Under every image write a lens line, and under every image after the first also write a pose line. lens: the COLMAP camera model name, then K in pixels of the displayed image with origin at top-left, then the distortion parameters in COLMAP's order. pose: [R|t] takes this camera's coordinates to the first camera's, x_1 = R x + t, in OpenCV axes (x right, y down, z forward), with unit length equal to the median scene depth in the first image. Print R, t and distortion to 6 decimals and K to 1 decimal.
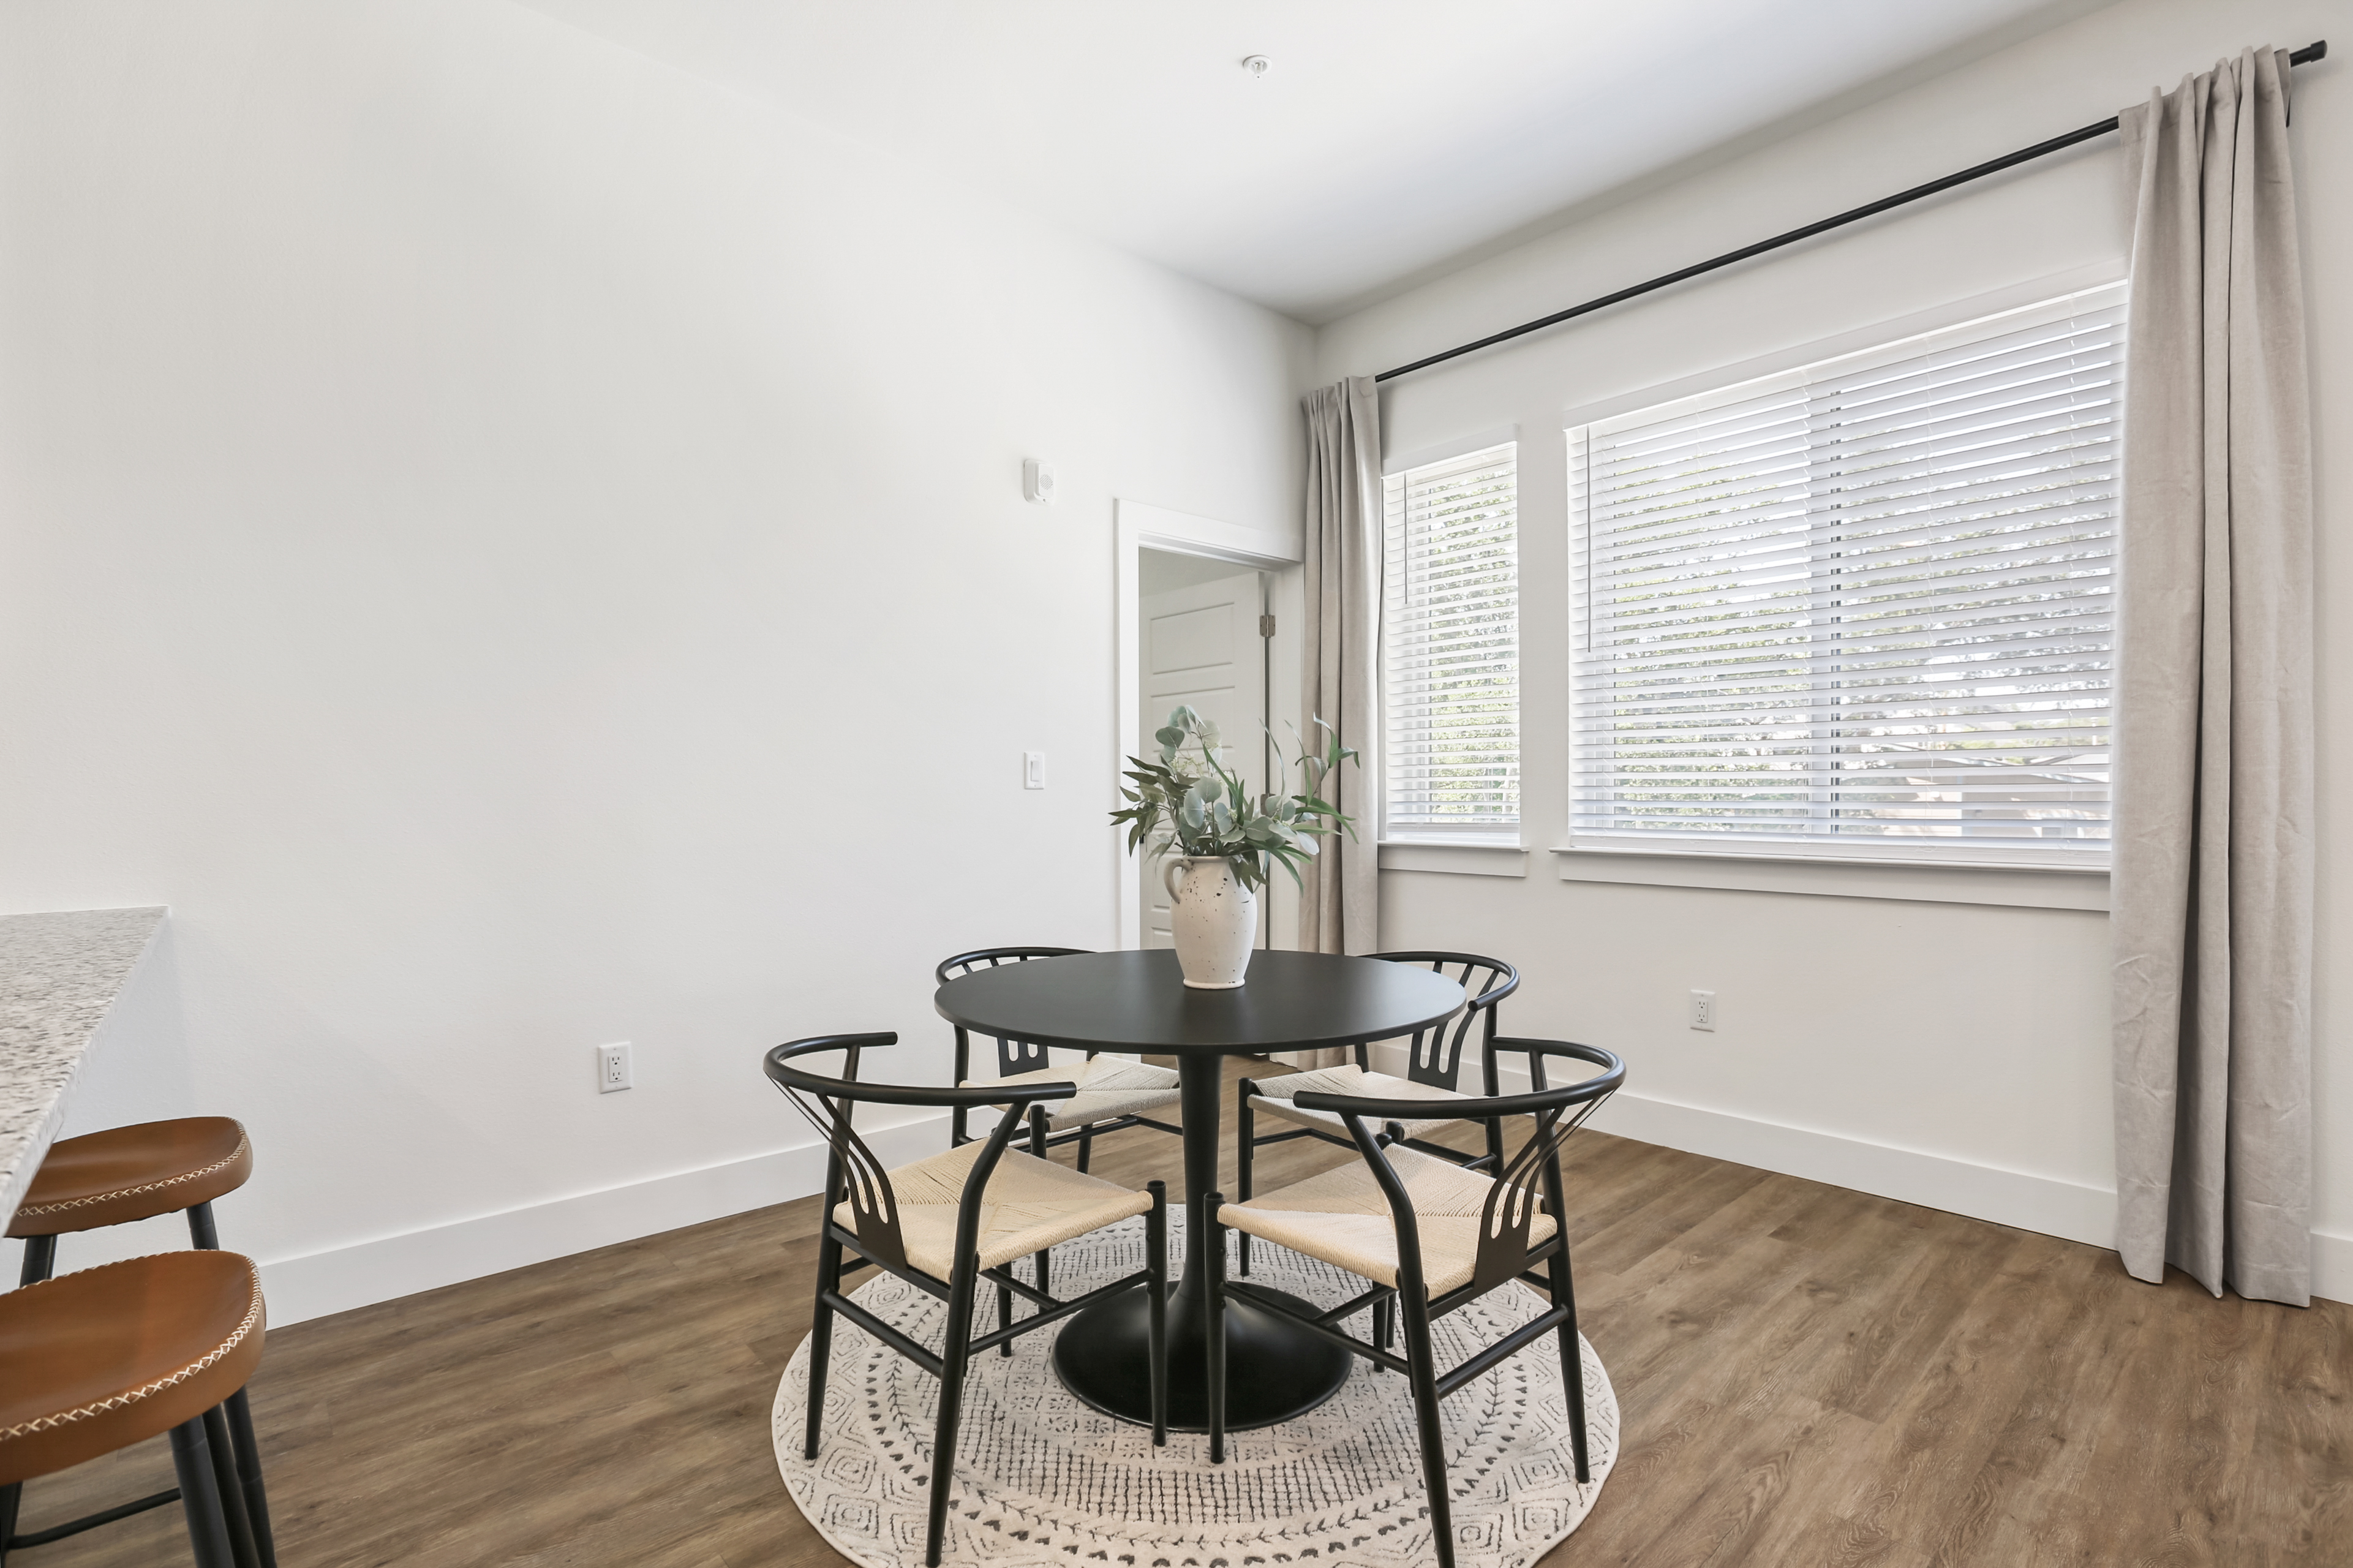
lens RADIAL K [[1091.3, 0, 1170.1], [0, 1091.3, 813.0], [0, 0, 1]] dist [-0.044976, 0.012249]
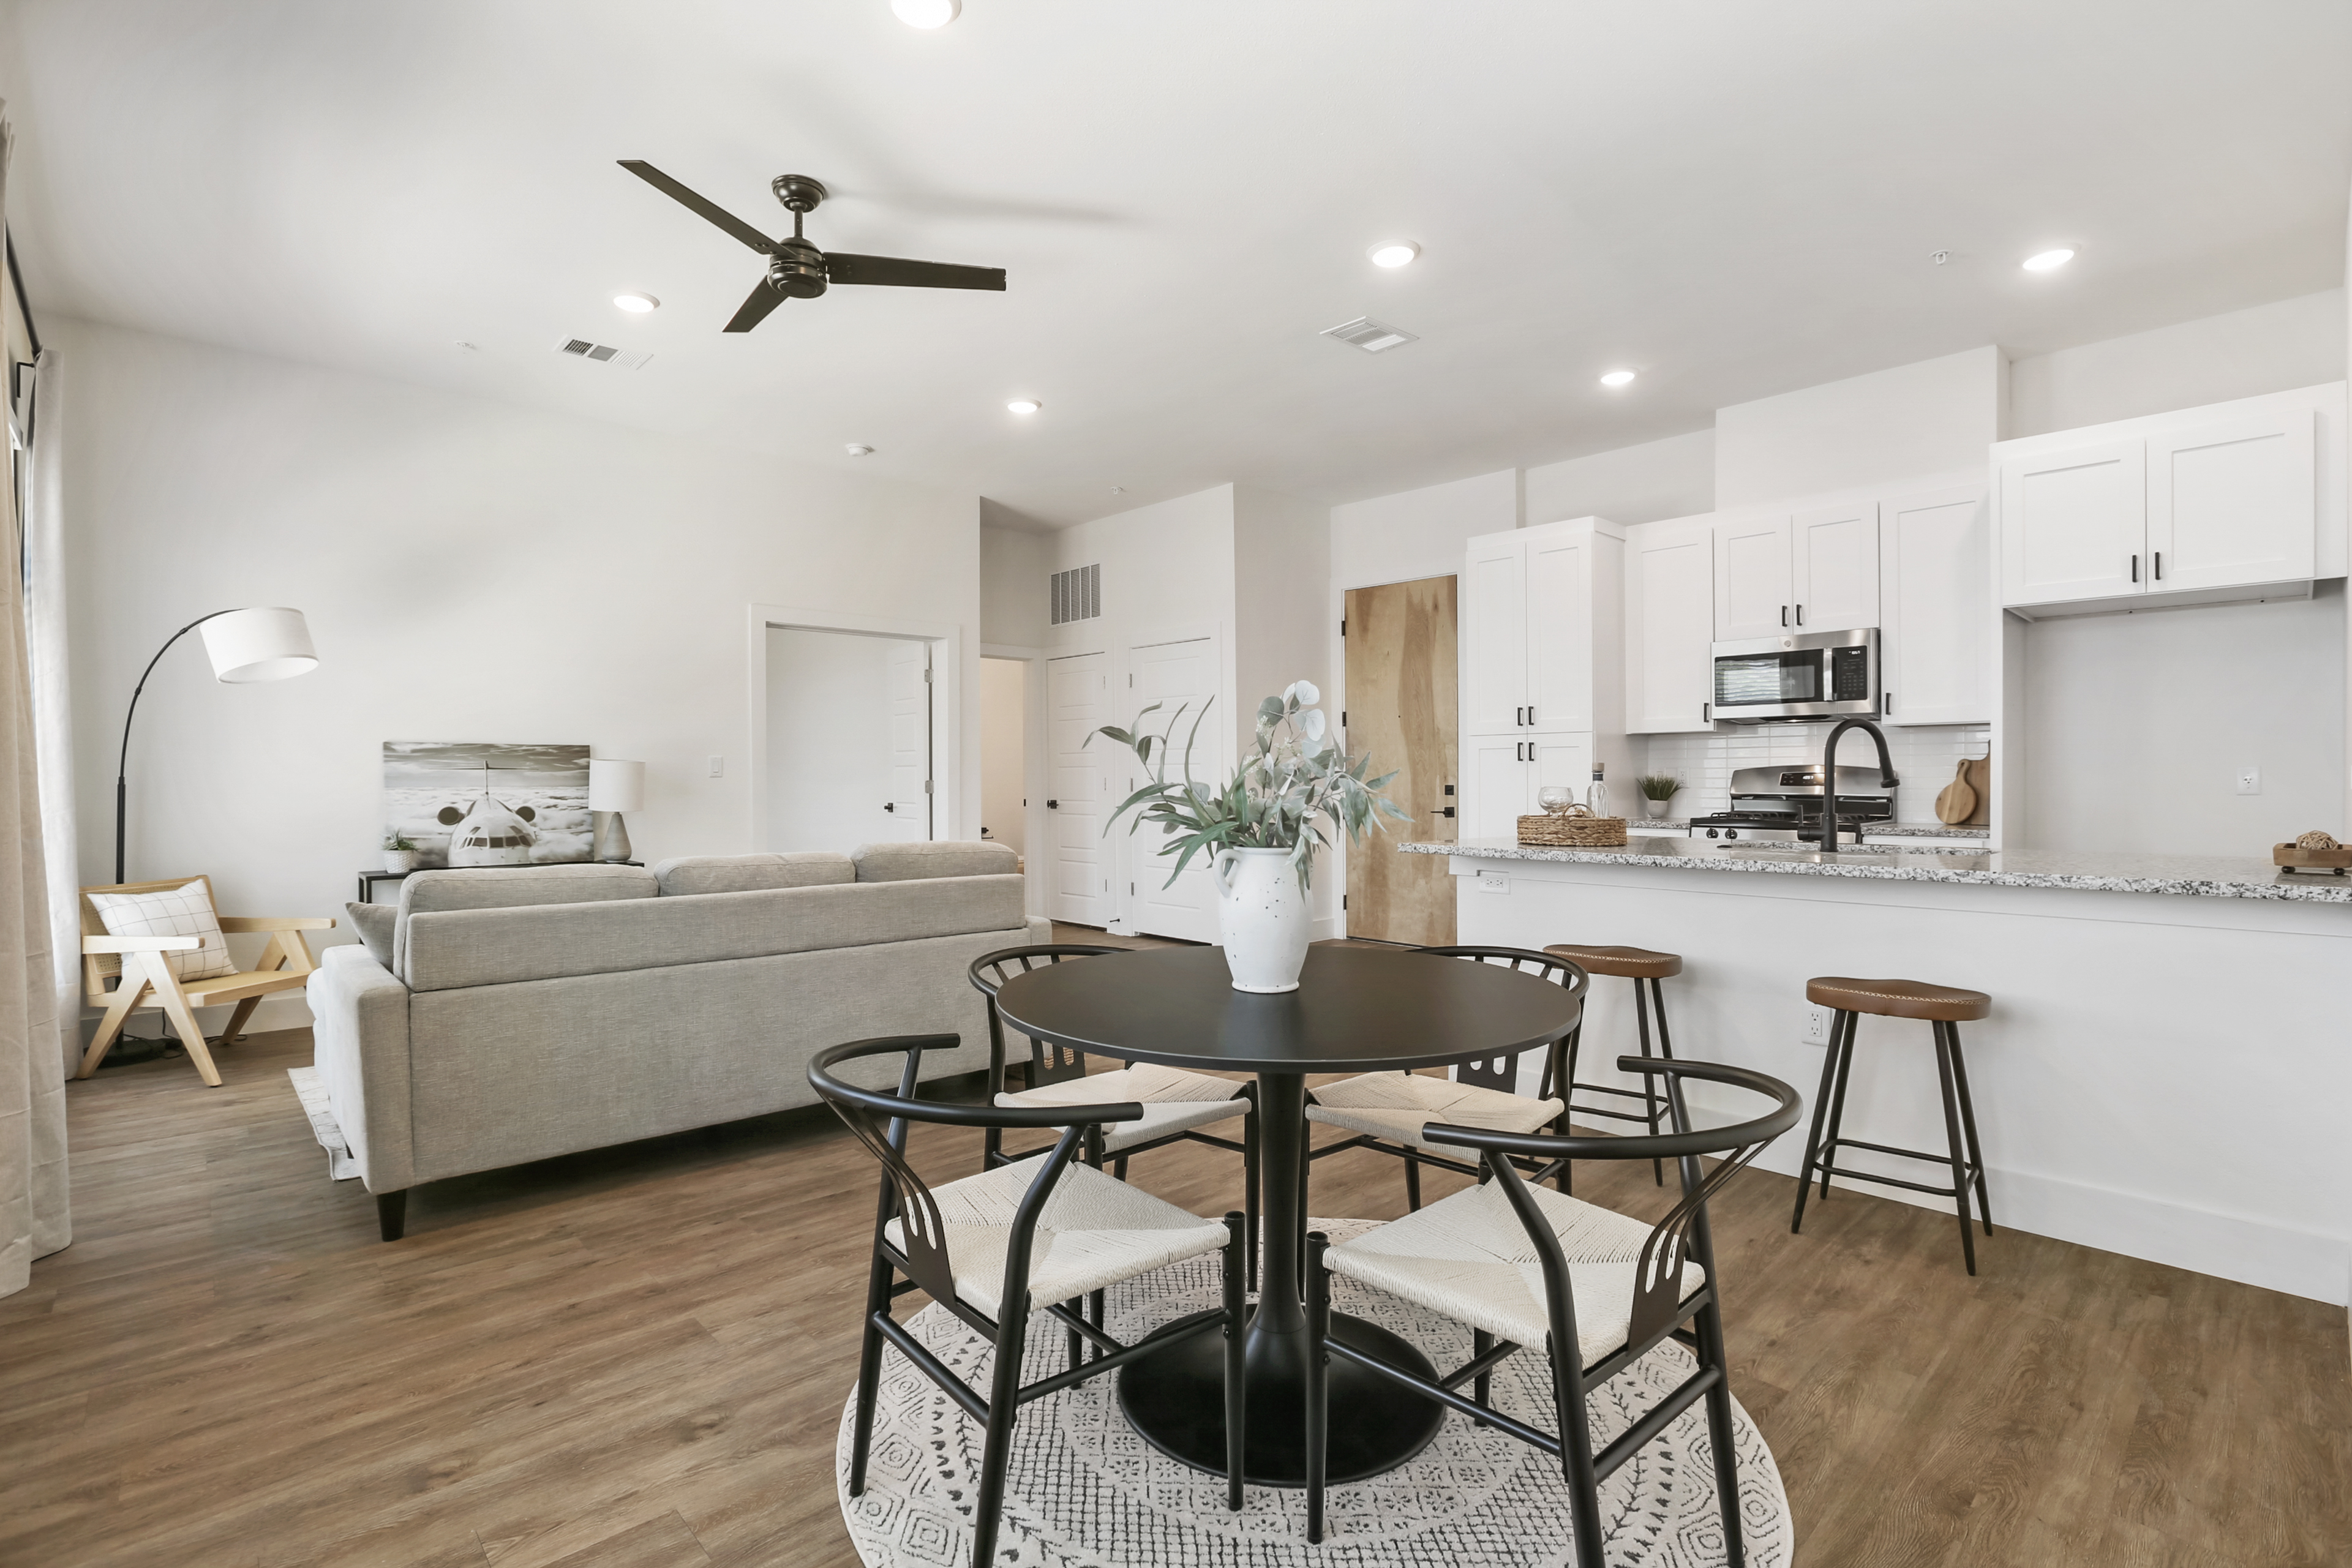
lens RADIAL K [[1098.6, 0, 1176.0], [0, 1098.6, 784.0], [0, 0, 1]] dist [-0.050450, 0.017396]
pose [[-0.999638, 0.009685, -0.025083, 0.127636], [0.009046, 0.999635, 0.025446, -0.035773], [0.025320, 0.025209, -0.999361, 1.793804]]
